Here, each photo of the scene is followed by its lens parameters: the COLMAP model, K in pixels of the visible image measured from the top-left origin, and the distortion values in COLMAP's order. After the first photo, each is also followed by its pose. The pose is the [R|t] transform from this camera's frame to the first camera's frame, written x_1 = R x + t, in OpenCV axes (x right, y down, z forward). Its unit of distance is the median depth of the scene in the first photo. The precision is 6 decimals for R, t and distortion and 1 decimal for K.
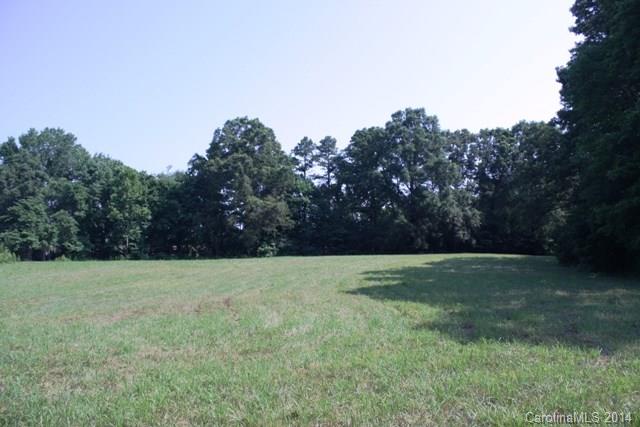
lens RADIAL K [[544.5, 0, 317.8], [0, 544.5, 216.3], [0, 0, 1]] dist [-0.174461, 0.149049]
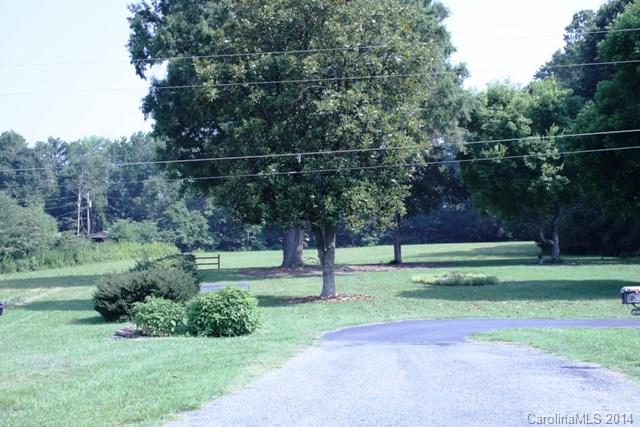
lens RADIAL K [[956.7, 0, 319.1], [0, 956.7, 215.8], [0, 0, 1]] dist [-0.026426, 0.000000]
pose [[0.981477, -0.020343, -0.190497, 0.199086], [0.027200, 0.999070, 0.033454, -0.062974], [0.189640, -0.038016, 0.981118, -1.049260]]
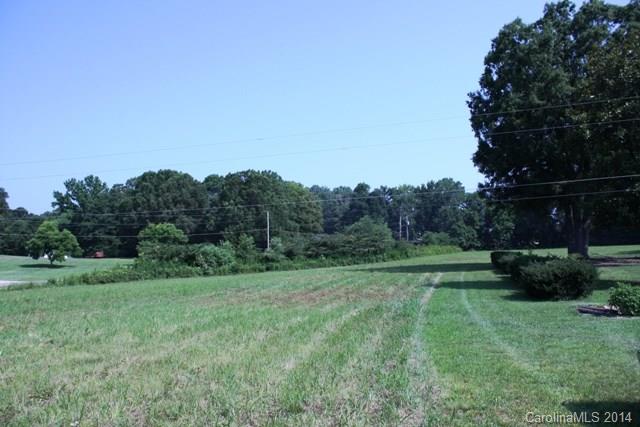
lens RADIAL K [[544.5, 0, 319.9], [0, 544.5, 212.7], [0, 0, 1]] dist [-0.174461, 0.149049]
pose [[0.849504, -0.045296, -0.525634, 0.104407], [0.045032, 0.998897, -0.013301, -0.059007], [0.525657, -0.012371, 0.850607, -1.001833]]
